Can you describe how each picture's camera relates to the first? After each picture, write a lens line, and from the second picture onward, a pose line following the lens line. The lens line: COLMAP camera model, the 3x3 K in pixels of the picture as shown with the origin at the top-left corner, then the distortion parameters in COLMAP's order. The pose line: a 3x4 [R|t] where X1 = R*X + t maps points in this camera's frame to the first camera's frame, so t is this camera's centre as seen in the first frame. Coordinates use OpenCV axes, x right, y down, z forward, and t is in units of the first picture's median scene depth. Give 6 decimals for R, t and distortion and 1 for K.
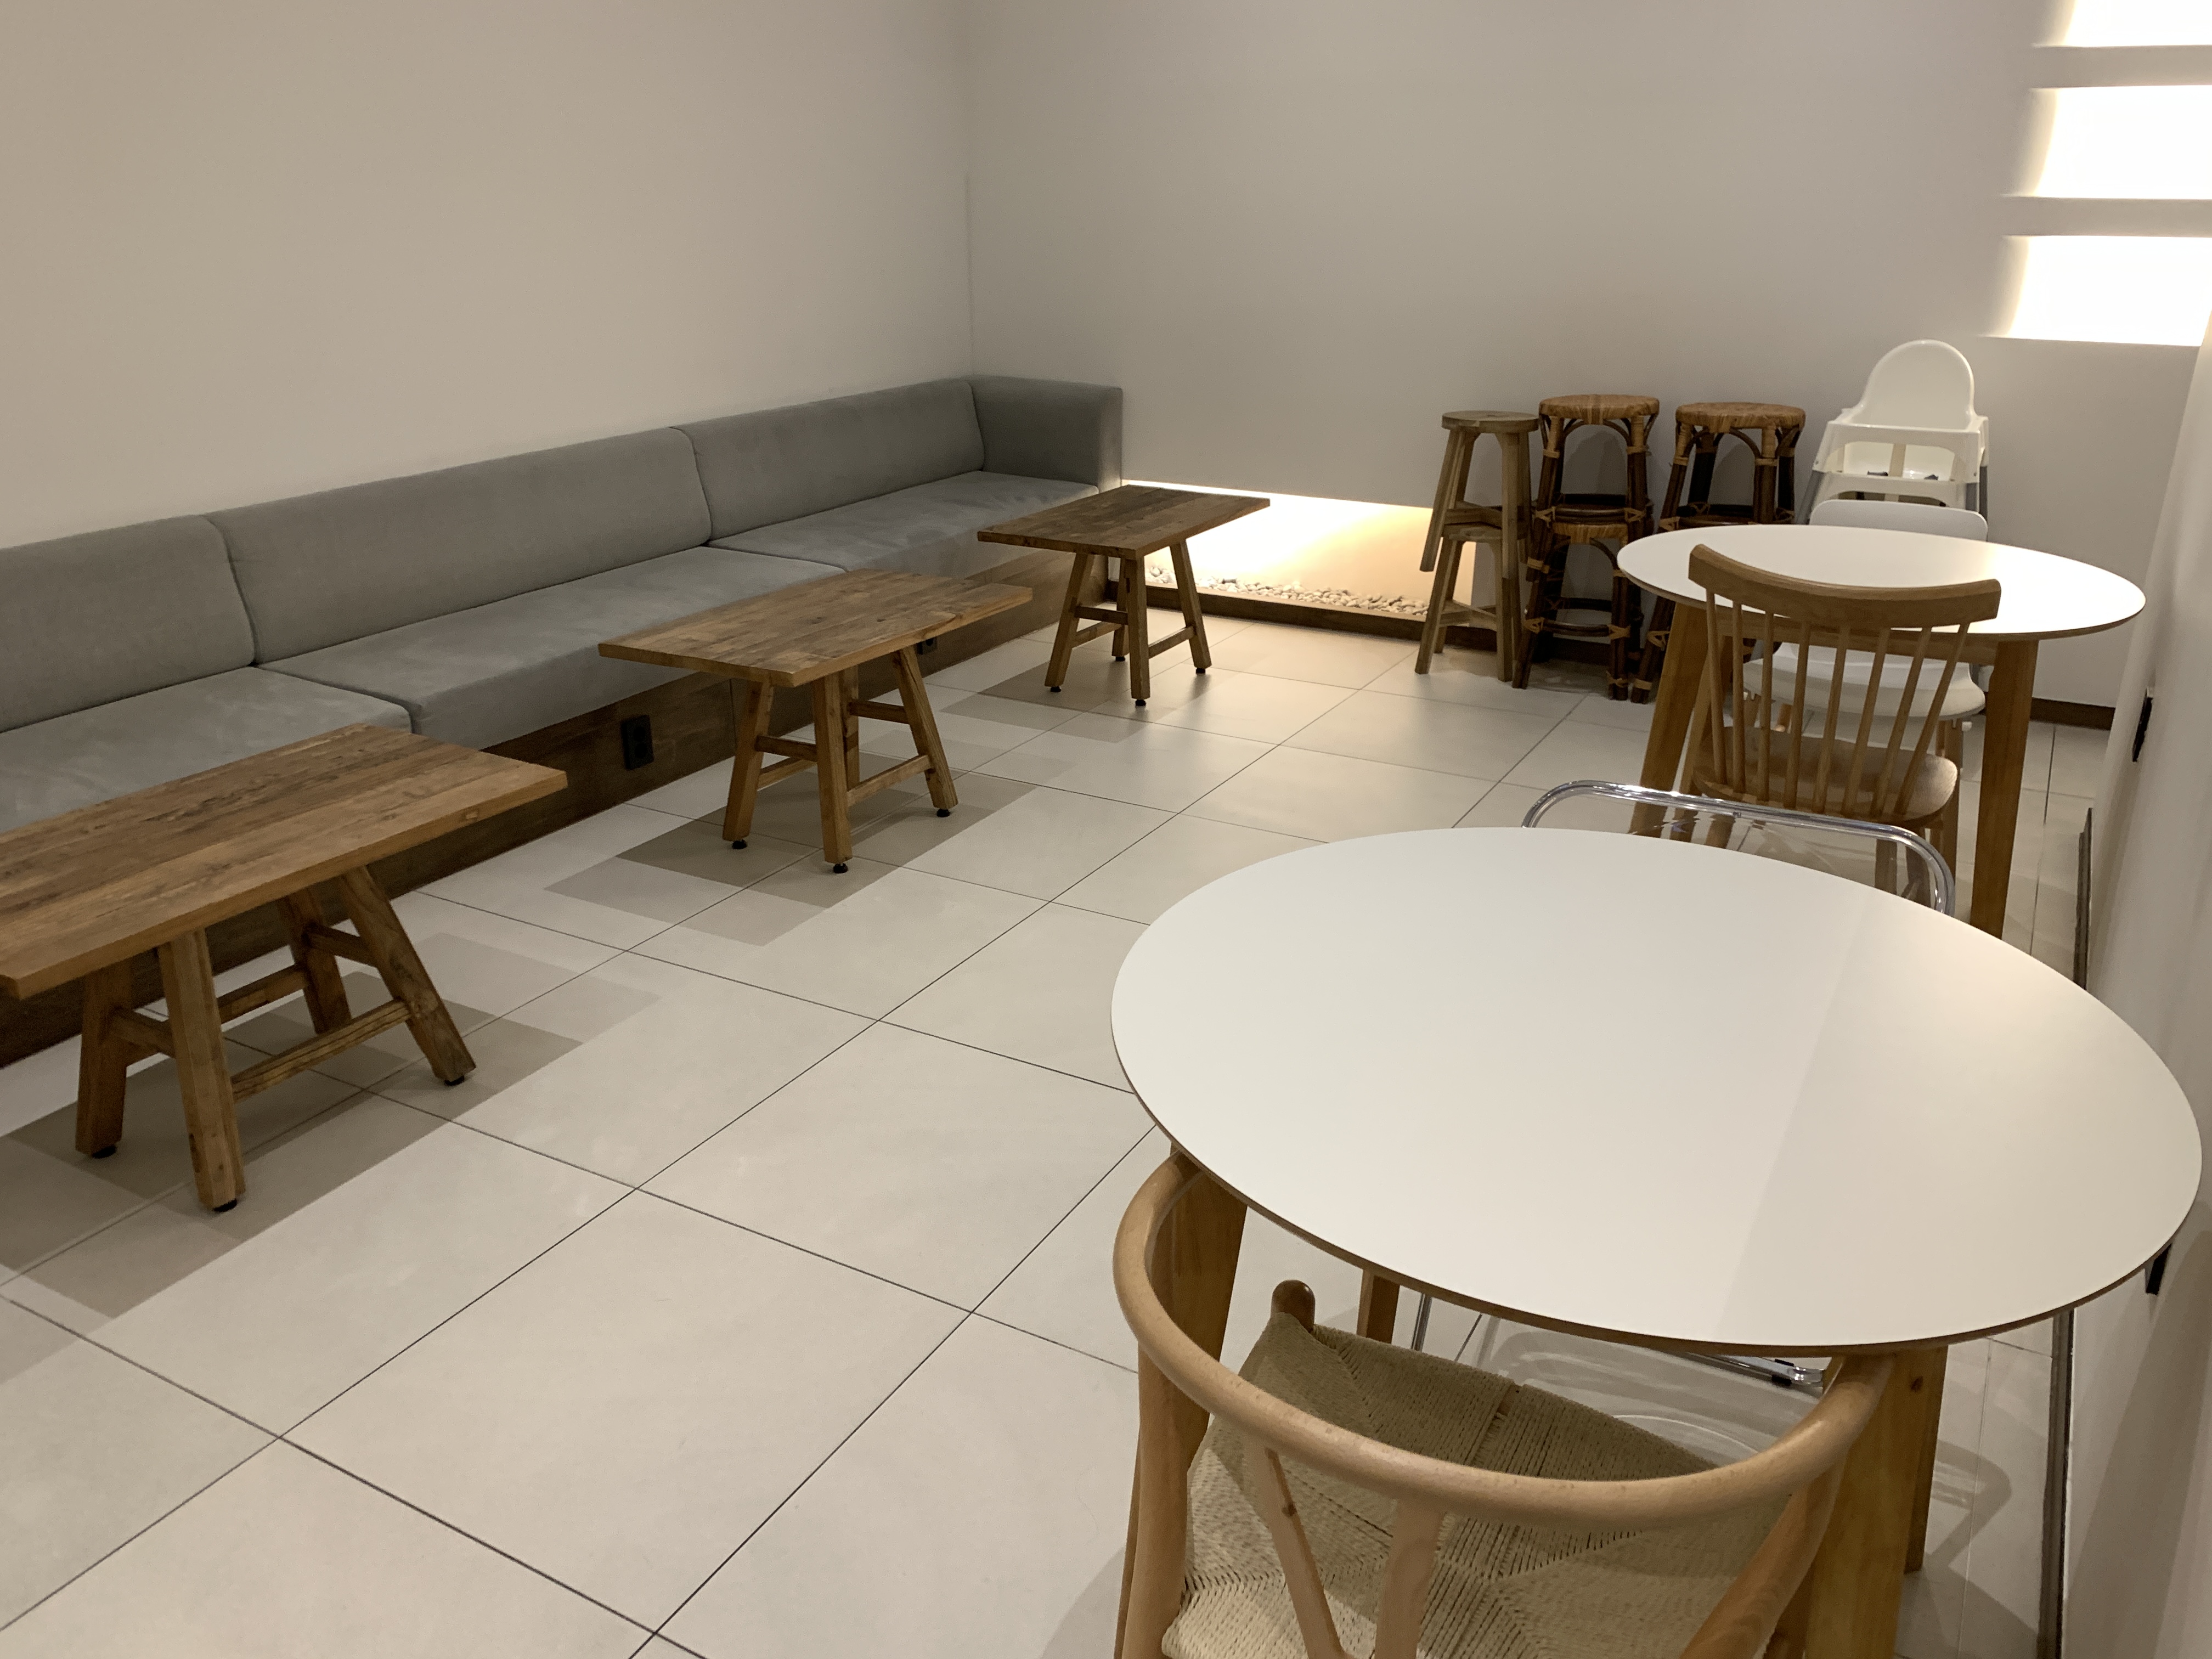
lens RADIAL K [[1705.8, 0, 1055.8], [0, 1705.8, 825.1], [0, 0, 1]] dist [0.062442, 0.000371]
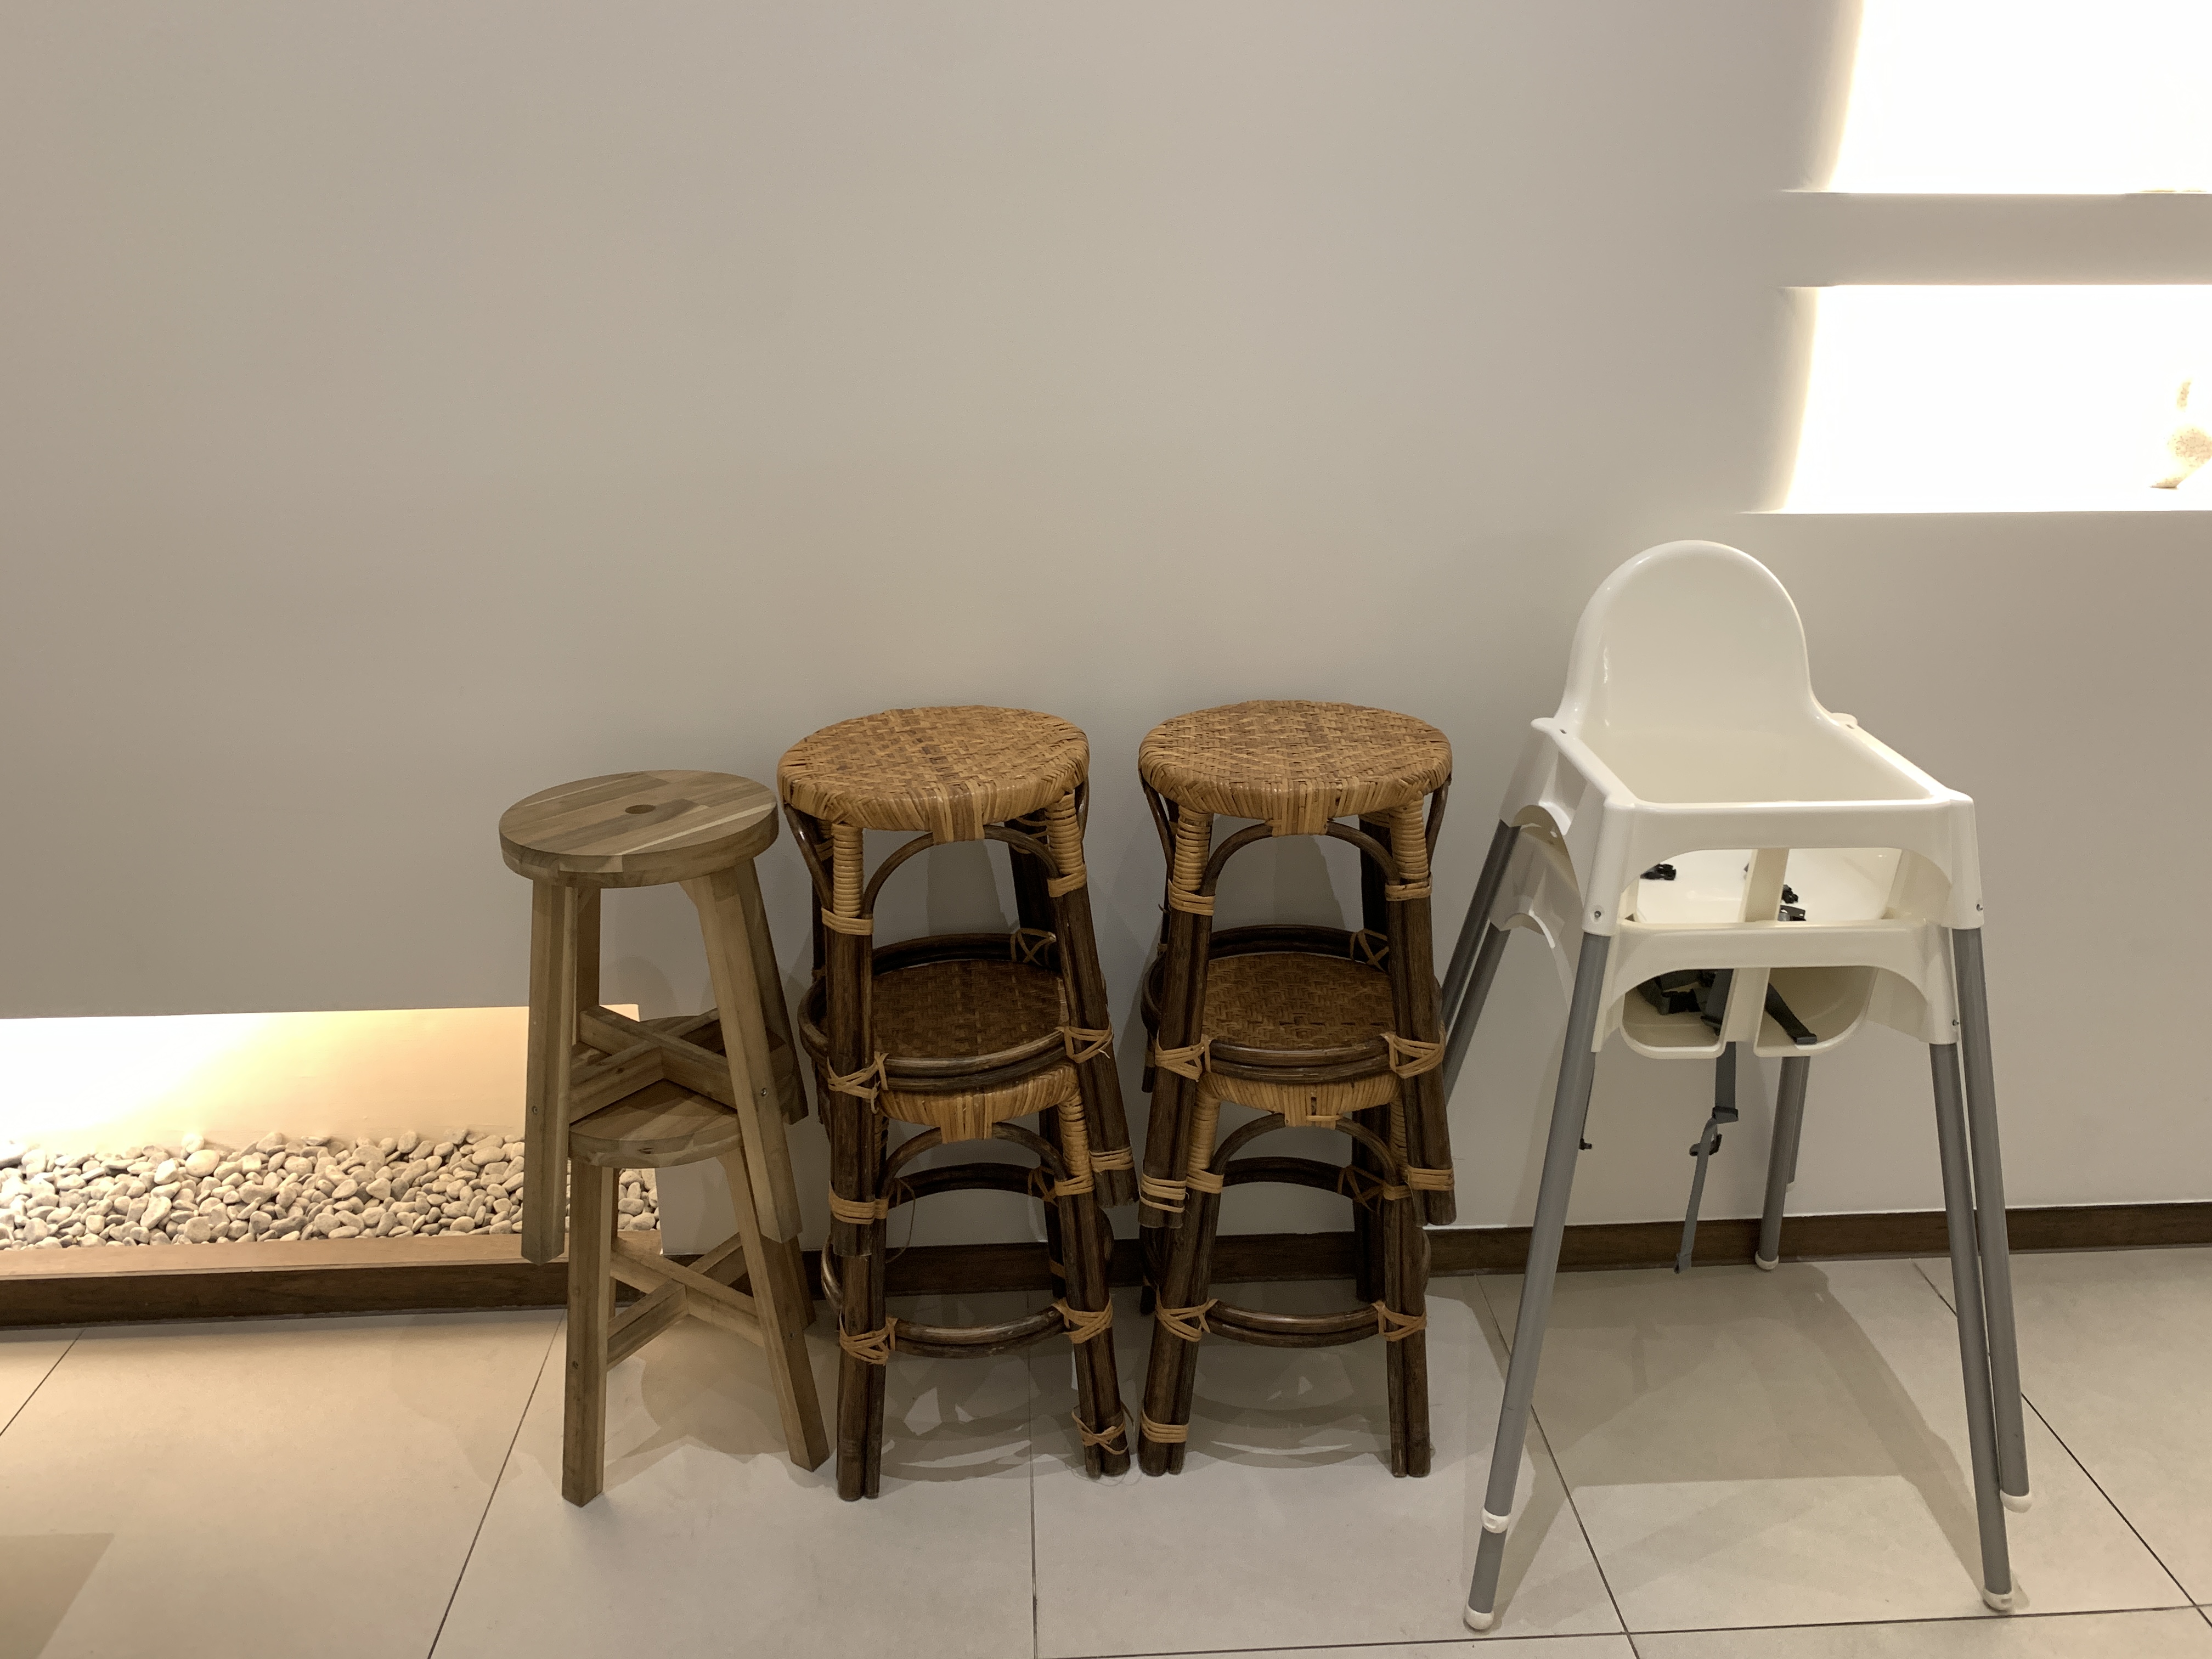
lens RADIAL K [[1705.8, 0, 1055.8], [0, 1705.8, 825.1], [0, 0, 1]] dist [0.062442, 0.000371]
pose [[0.847623, -0.188921, 0.495826, 0.152329], [0.196520, 0.979787, 0.037368, -0.232608], [-0.492864, 0.065766, 0.867617, 0.660062]]
